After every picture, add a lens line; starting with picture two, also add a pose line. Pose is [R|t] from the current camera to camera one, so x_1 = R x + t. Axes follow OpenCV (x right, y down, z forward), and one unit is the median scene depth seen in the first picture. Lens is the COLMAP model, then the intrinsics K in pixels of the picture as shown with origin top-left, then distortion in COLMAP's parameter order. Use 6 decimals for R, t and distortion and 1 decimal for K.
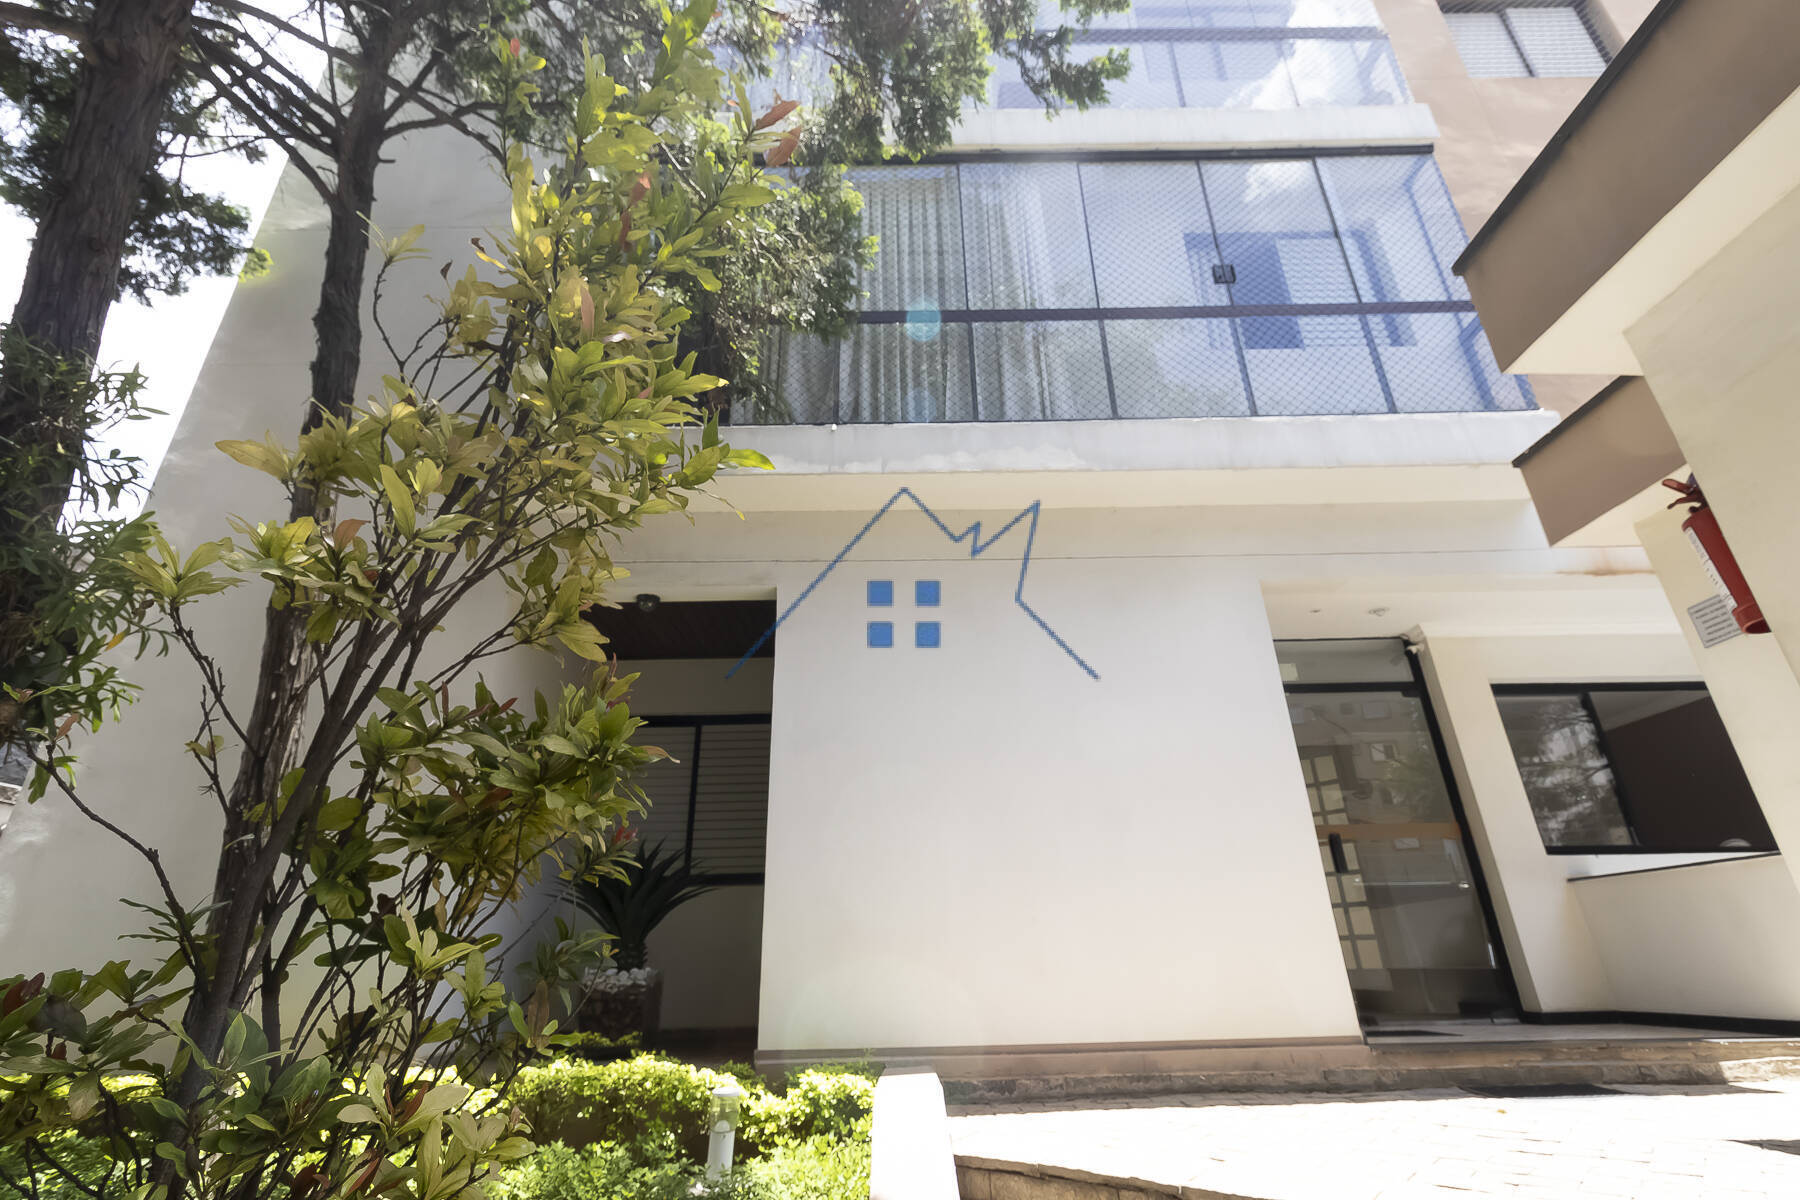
lens RADIAL K [[826.0, 0, 905.8], [0, 826.0, 593.7], [0, 0, 1]] dist [-0.000316, 0.000781]
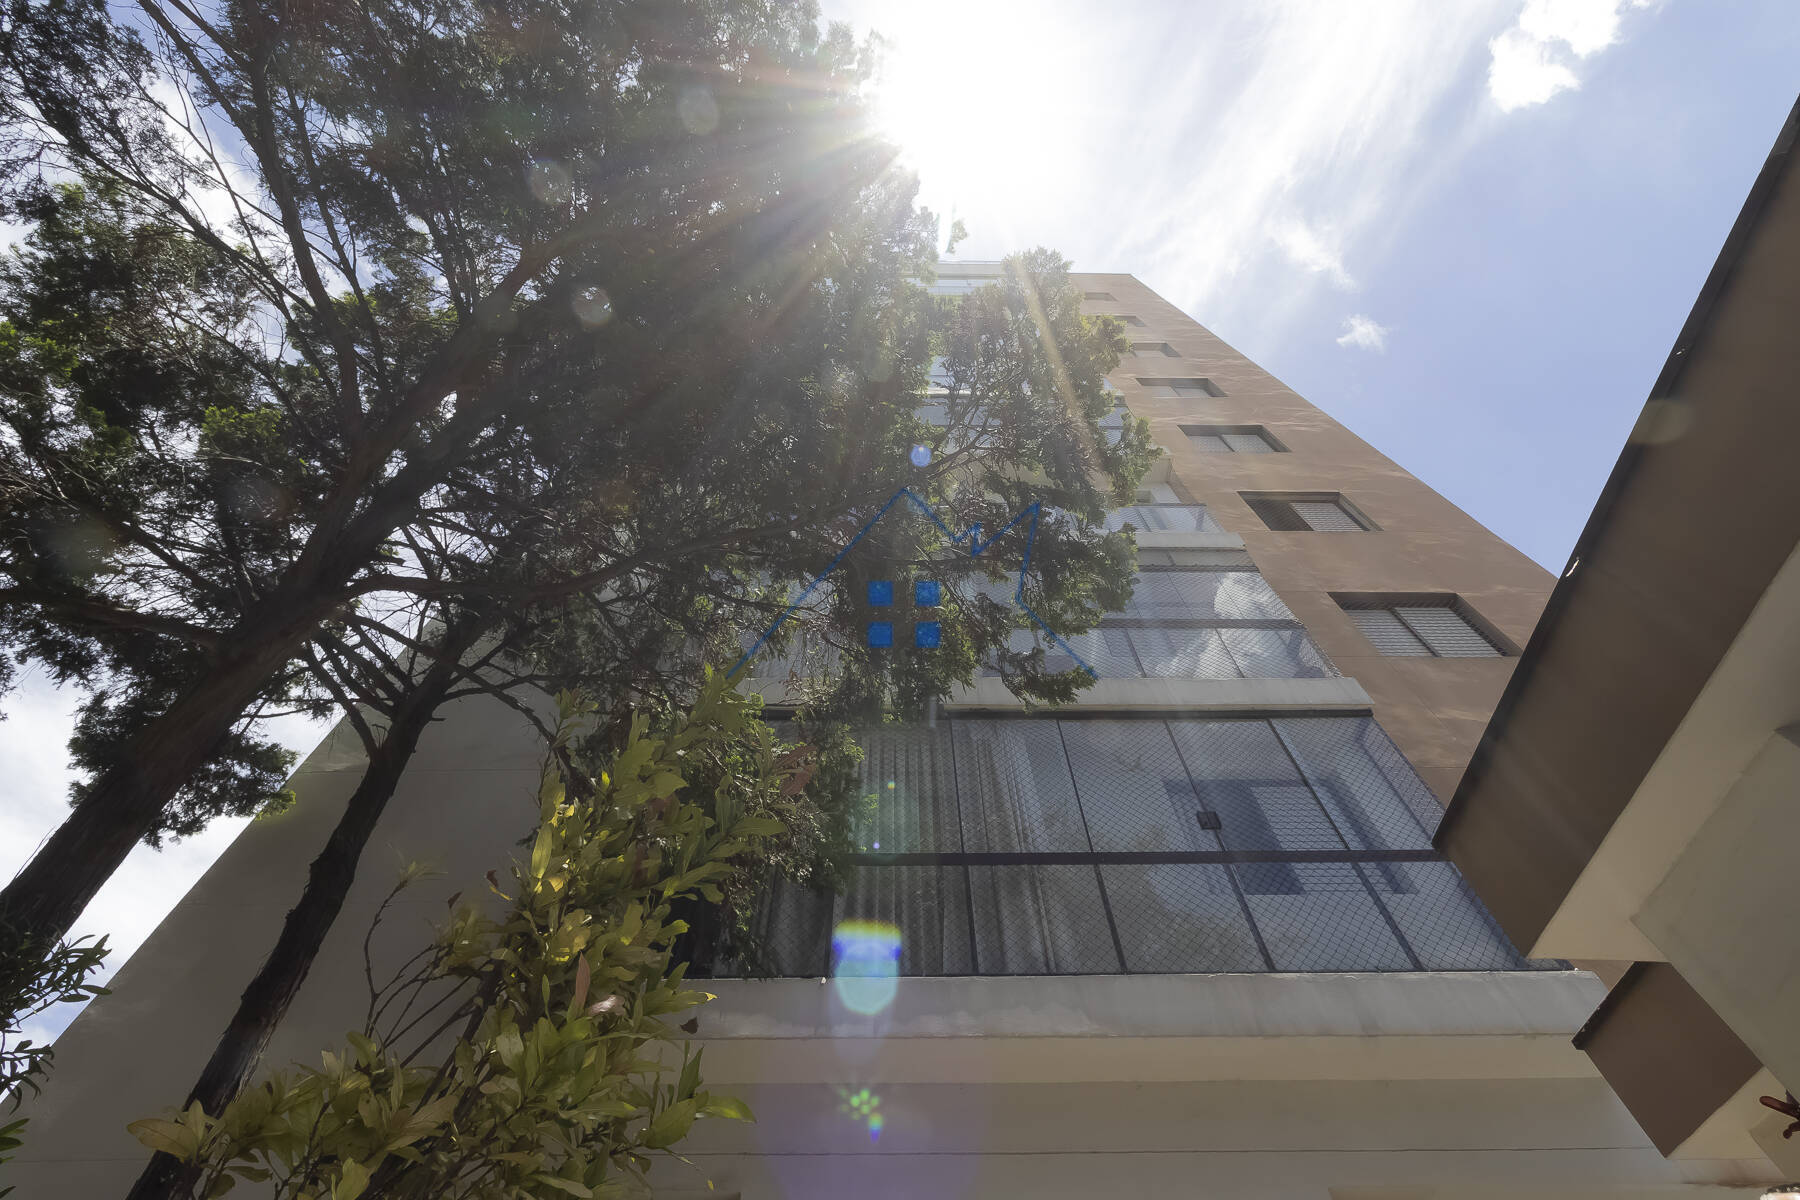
lens RADIAL K [[826.0, 0, 904.0], [0, 826.0, 596.0], [0, 0, 1]] dist [-0.000316, 0.000781]
pose [[0.999954, 0.009530, 0.000916, -0.001404], [-0.007279, 0.818866, -0.573939, -0.023267], [-0.006219, 0.573906, 0.818897, -0.009692]]
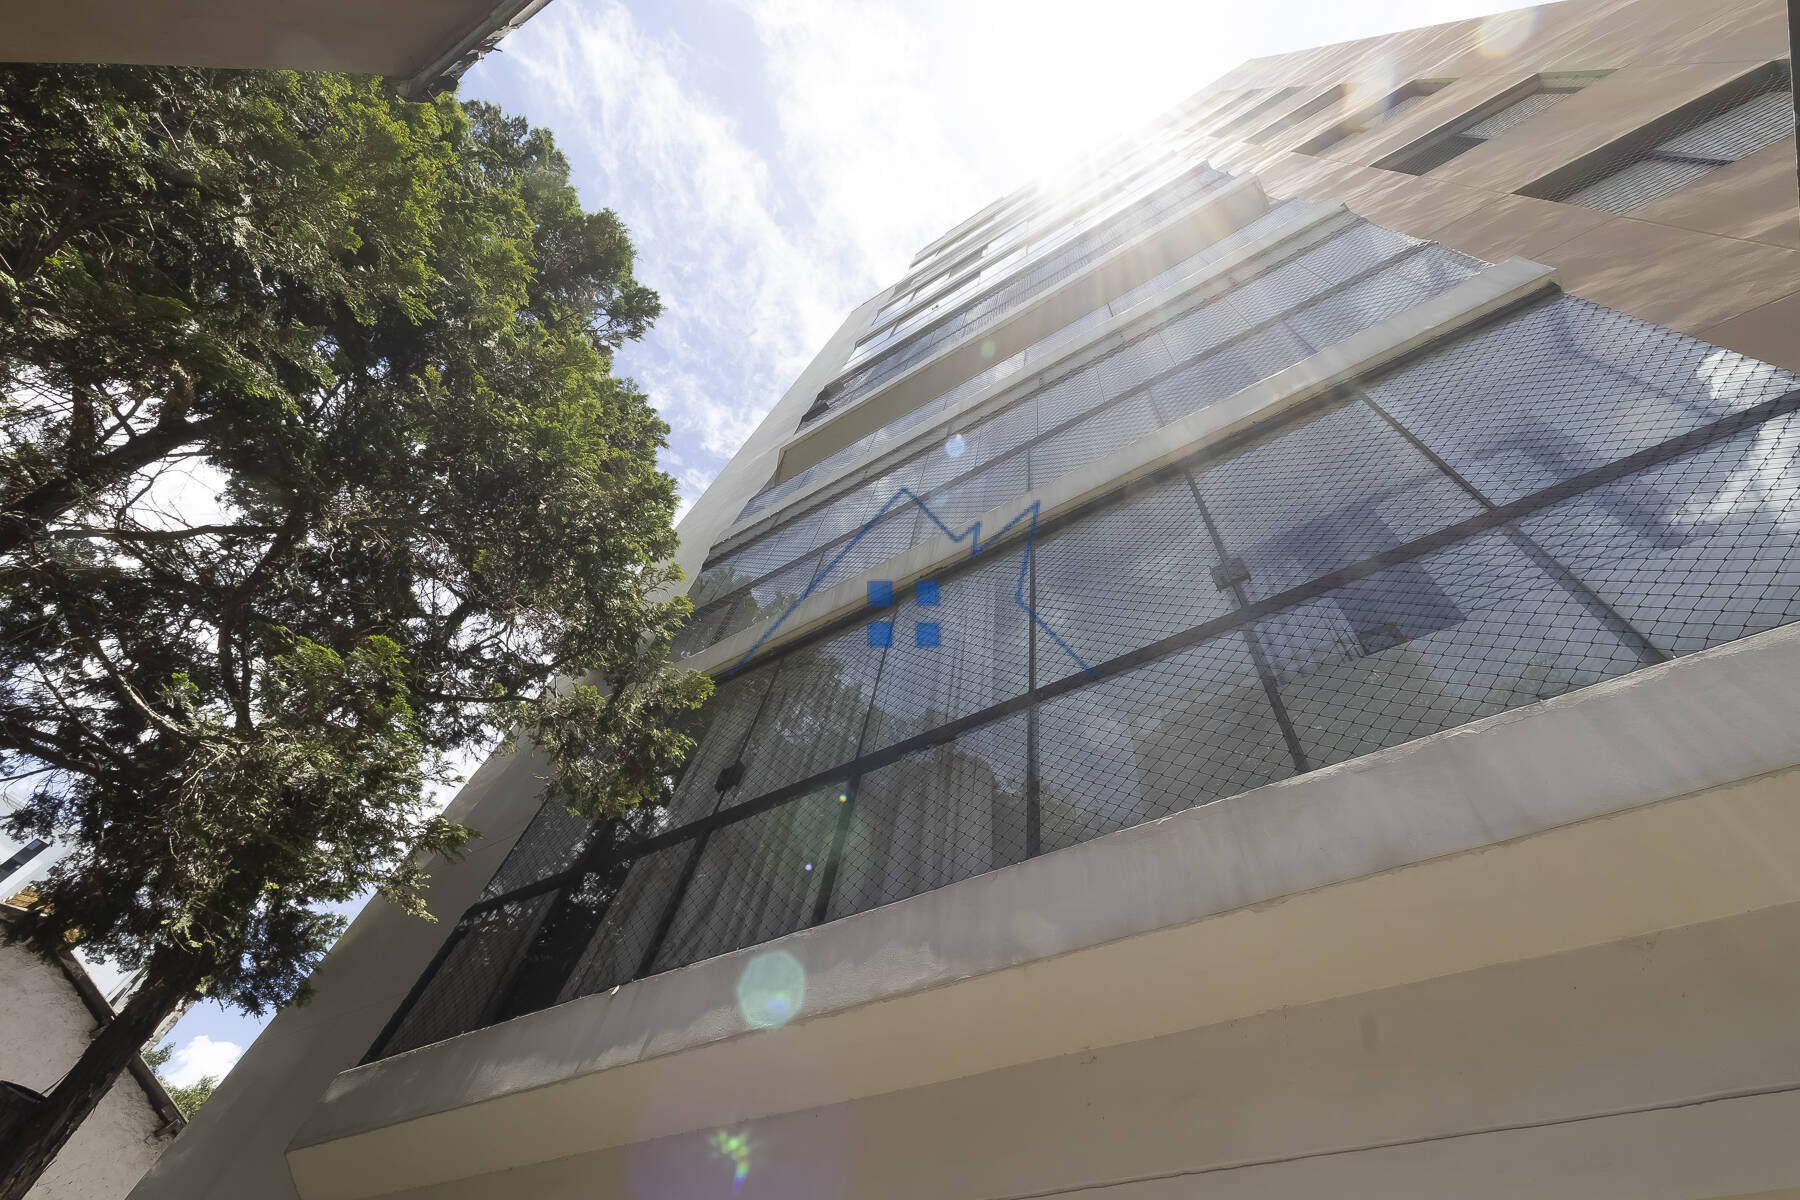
lens RADIAL K [[826.0, 0, 895.4], [0, 826.0, 606.0], [0, 0, 1]] dist [-0.000316, 0.000781]
pose [[0.849336, -0.374863, -0.371627, 0.437945], [0.088789, 0.795461, -0.599465, -0.036956], [0.520332, 0.476151, 0.708897, 0.520441]]
